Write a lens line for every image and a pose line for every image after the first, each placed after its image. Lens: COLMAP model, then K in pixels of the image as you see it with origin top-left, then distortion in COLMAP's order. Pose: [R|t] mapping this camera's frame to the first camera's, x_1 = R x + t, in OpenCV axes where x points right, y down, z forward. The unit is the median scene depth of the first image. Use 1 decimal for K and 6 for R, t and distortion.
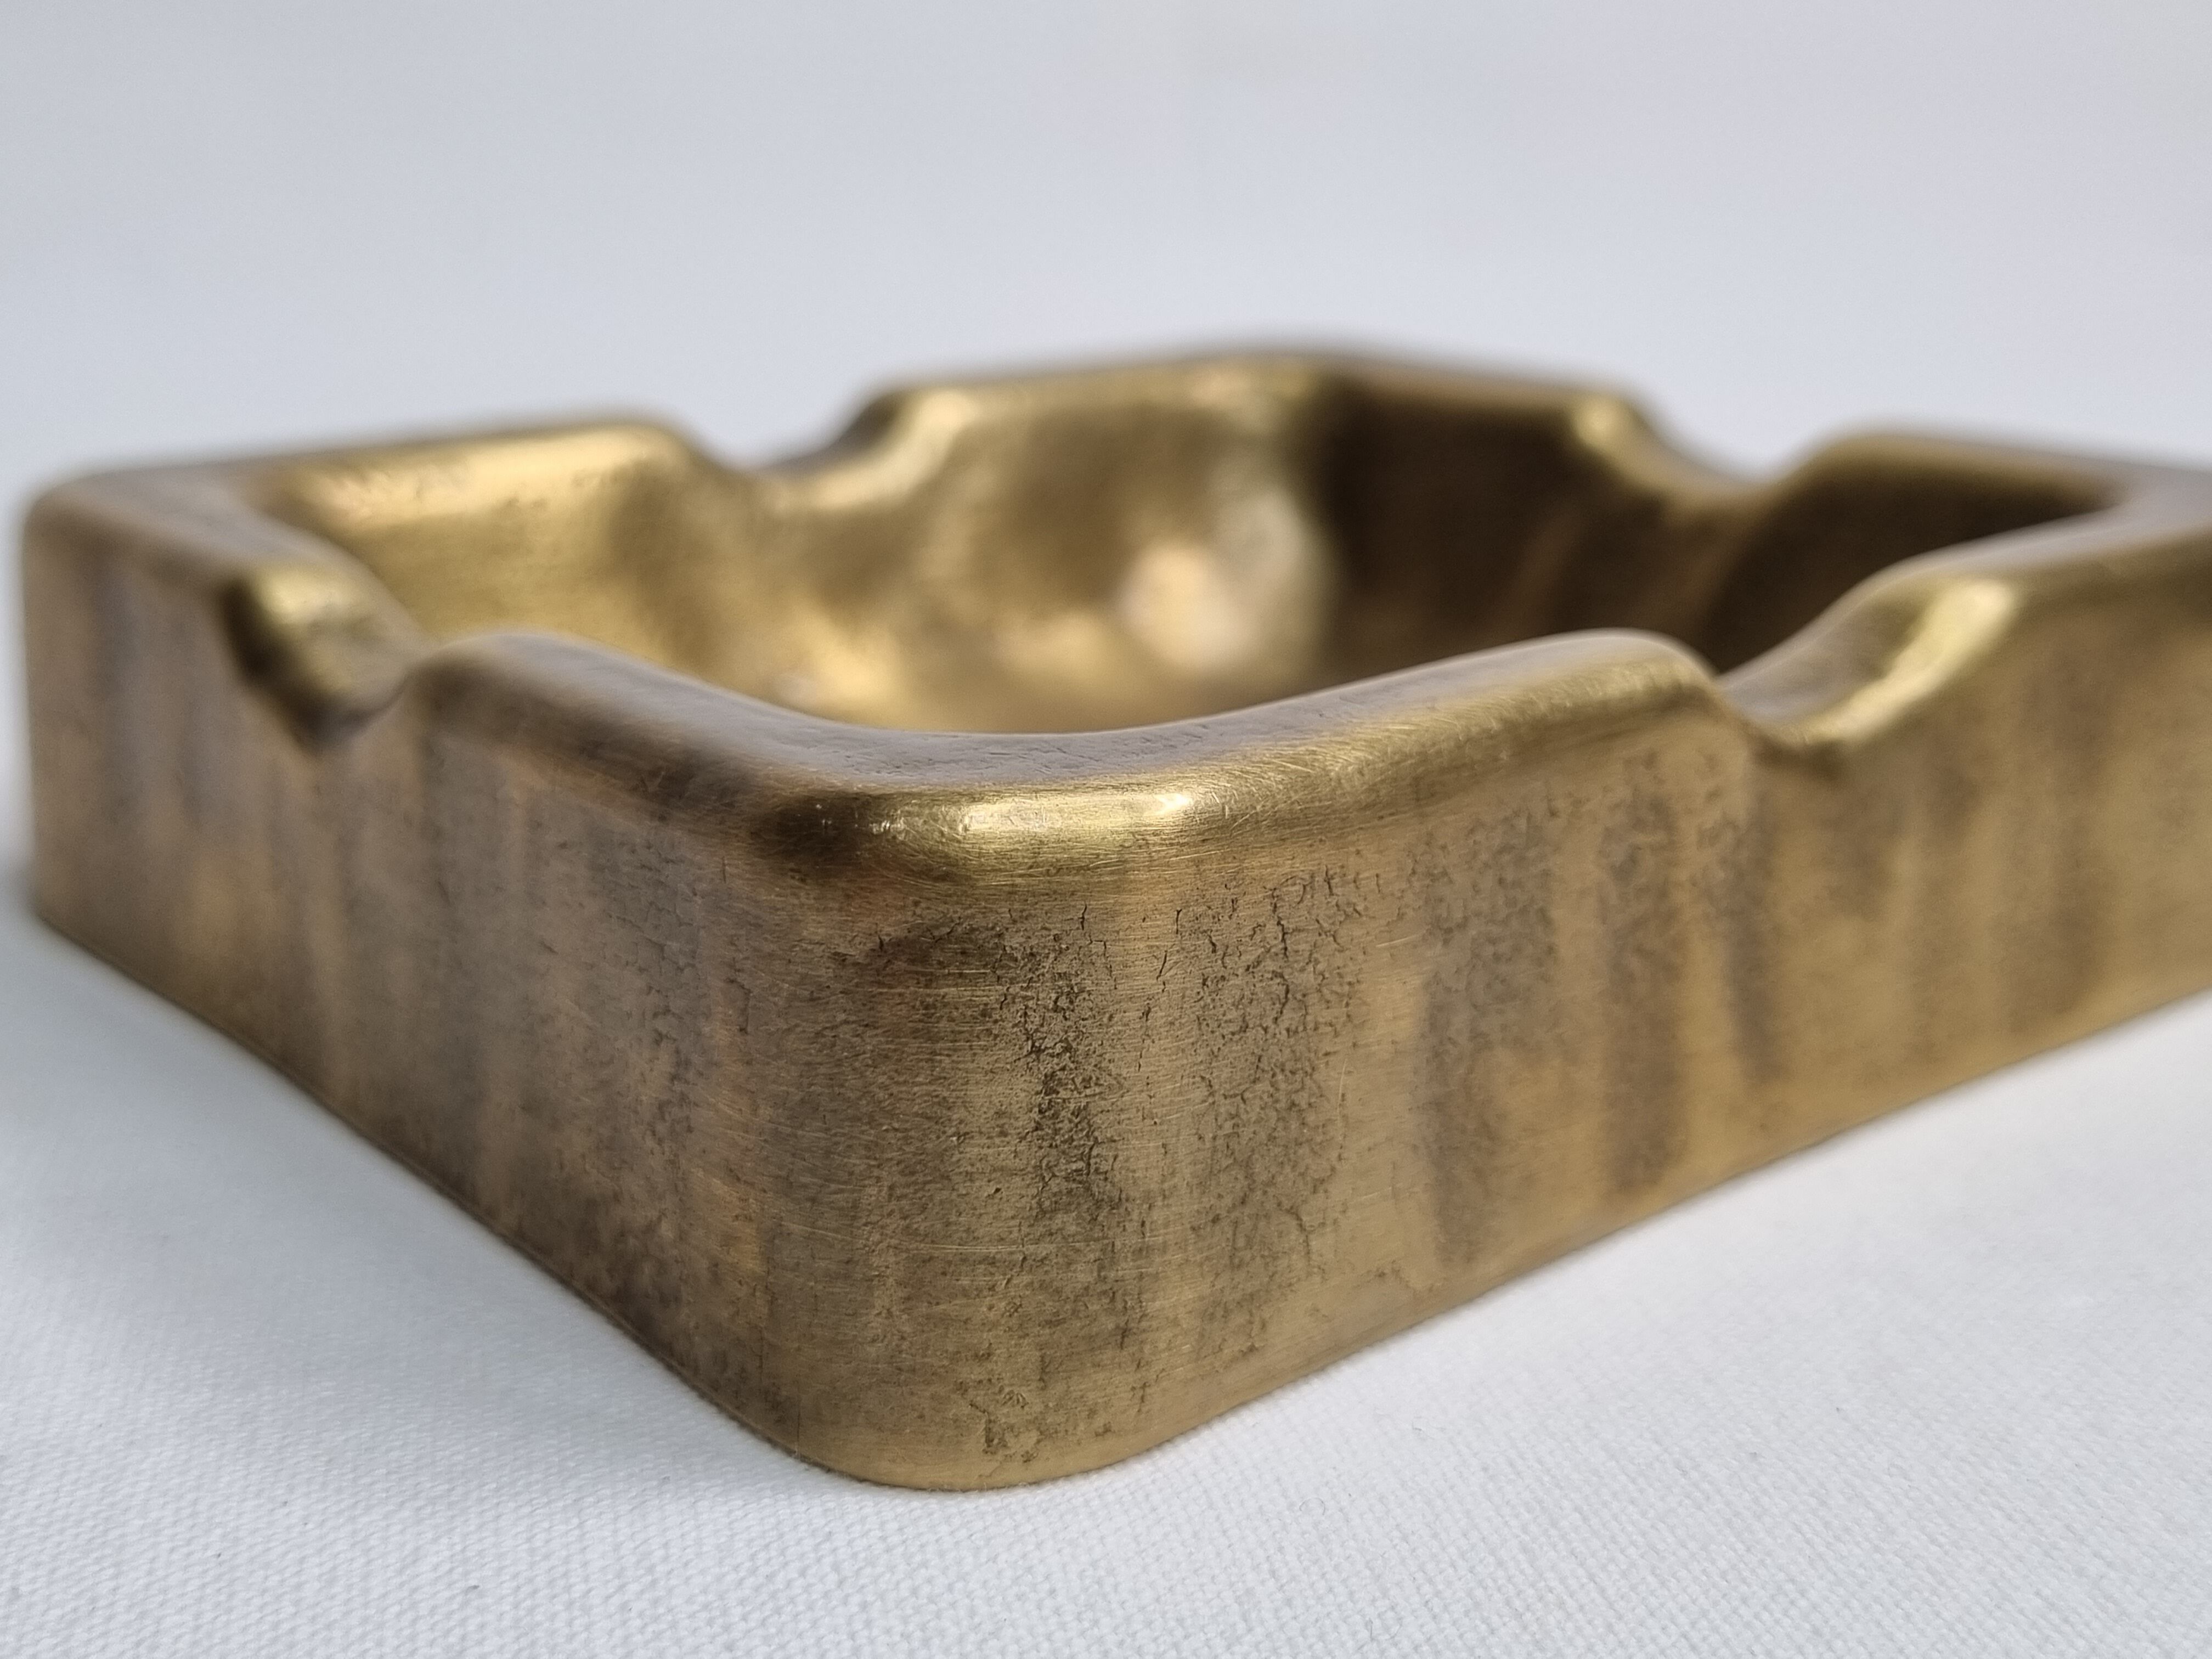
lens RADIAL K [[2805.6, 0, 1073.6], [0, 2805.6, 824.6], [0, 0, 1]] dist [-0.020707, 0.019440]
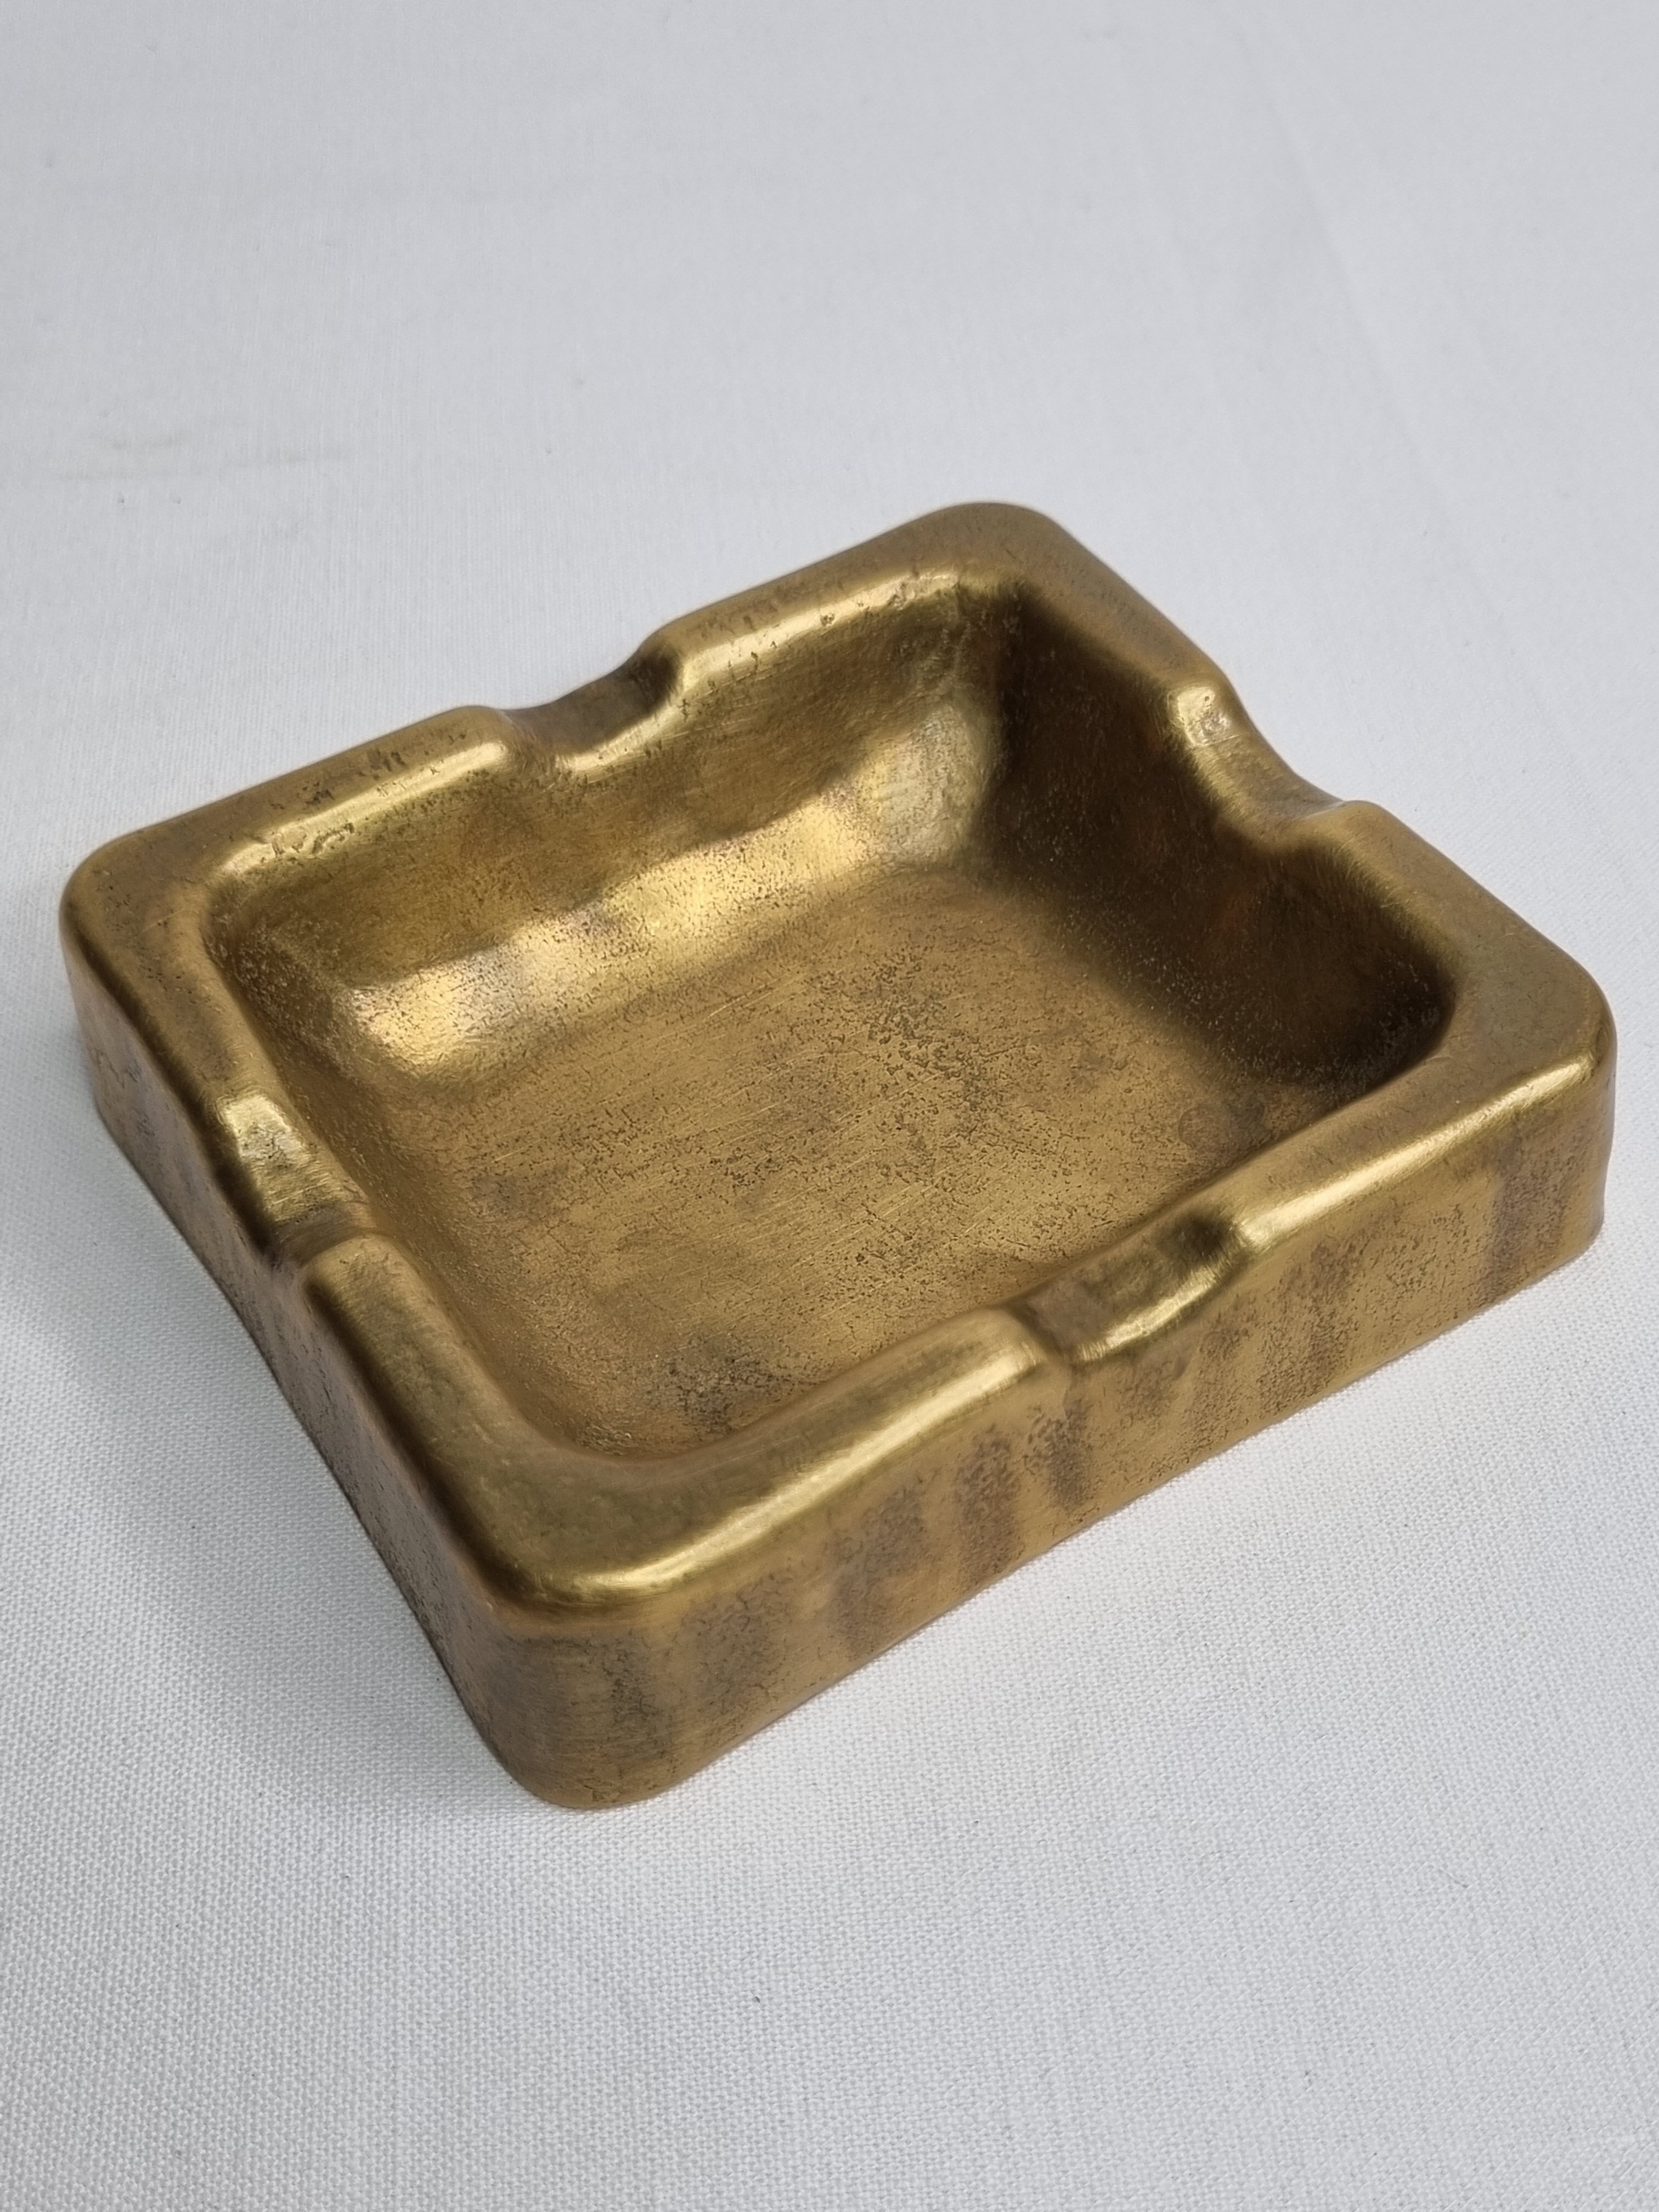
lens RADIAL K [[2805.6, 0, 829.5], [0, 2805.6, 1106.0], [0, 0, 1]] dist [-0.020707, 0.019440]
pose [[0.993323, 0.080277, -0.082858, 0.259791], [-0.024340, 0.847867, 0.529651, -1.250125], [0.112771, -0.524097, 0.844159, -0.436385]]
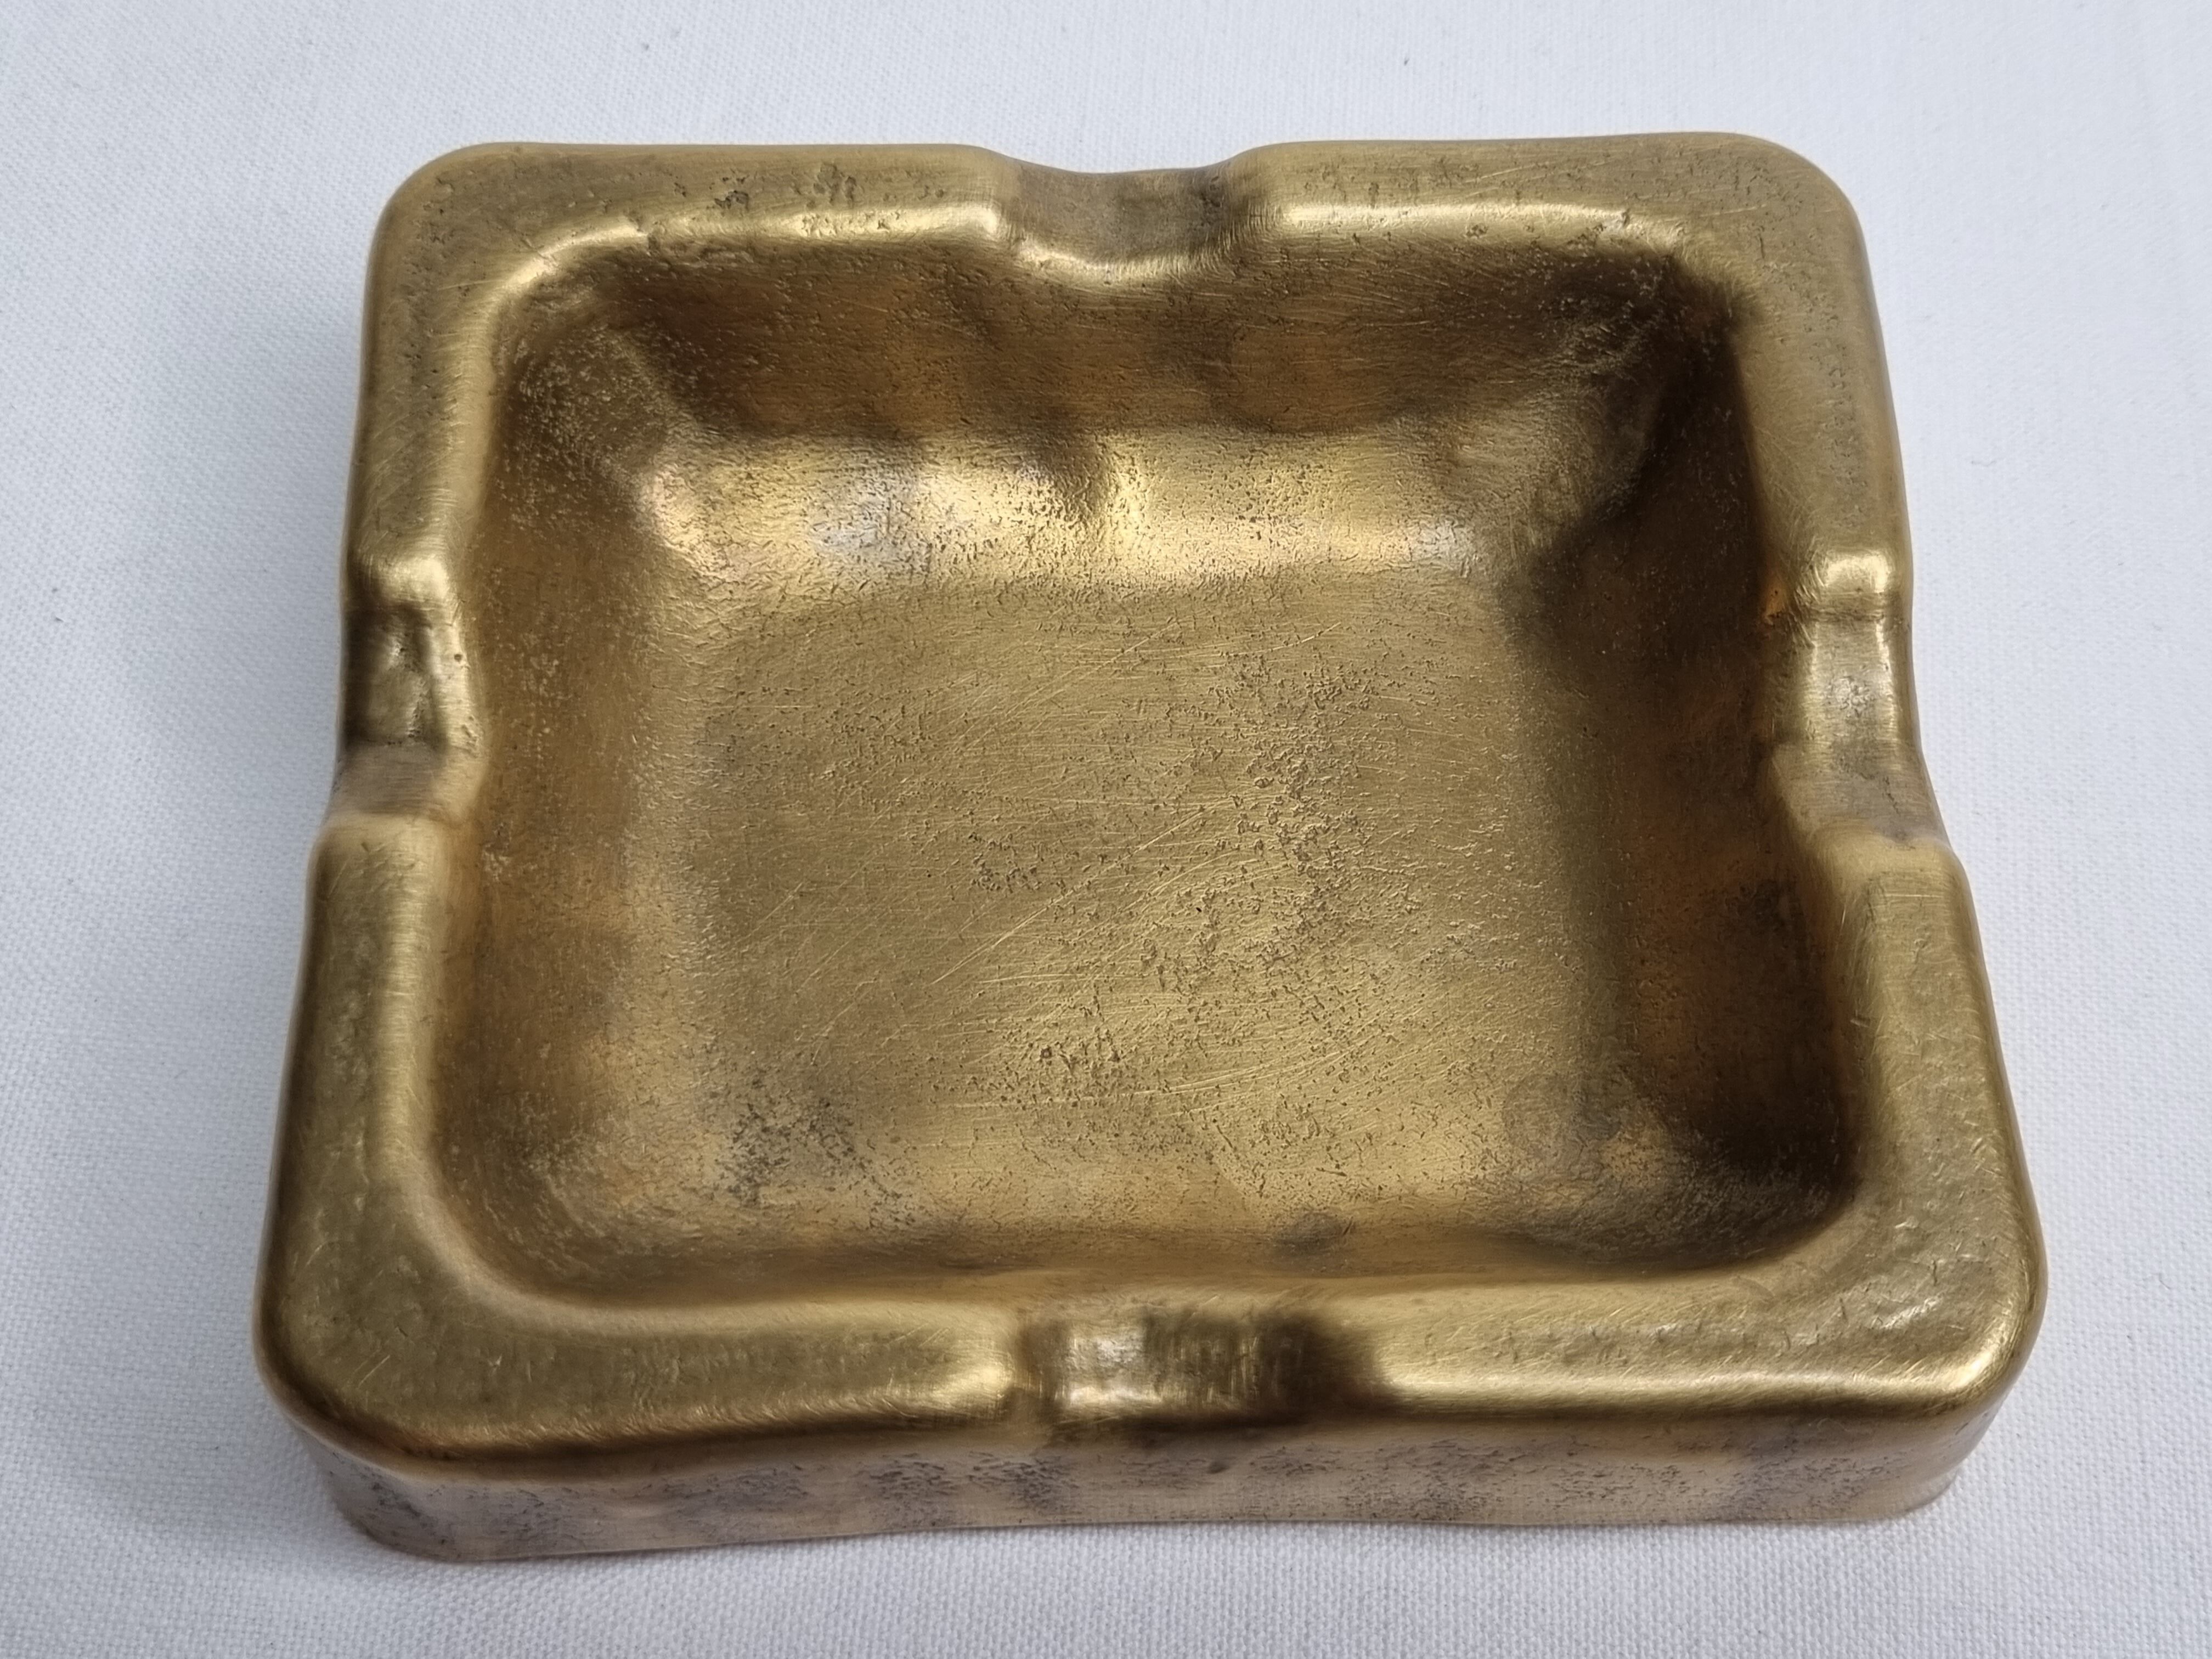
lens RADIAL K [[2805.6, 0, 1073.6], [0, 2805.6, 824.6], [0, 0, 1]] dist [-0.020707, 0.019440]
pose [[0.787166, 0.566070, -0.244816, 0.478998], [-0.184812, 0.595211, 0.782029, -1.450887], [0.588400, -0.570341, 0.573146, 0.477734]]
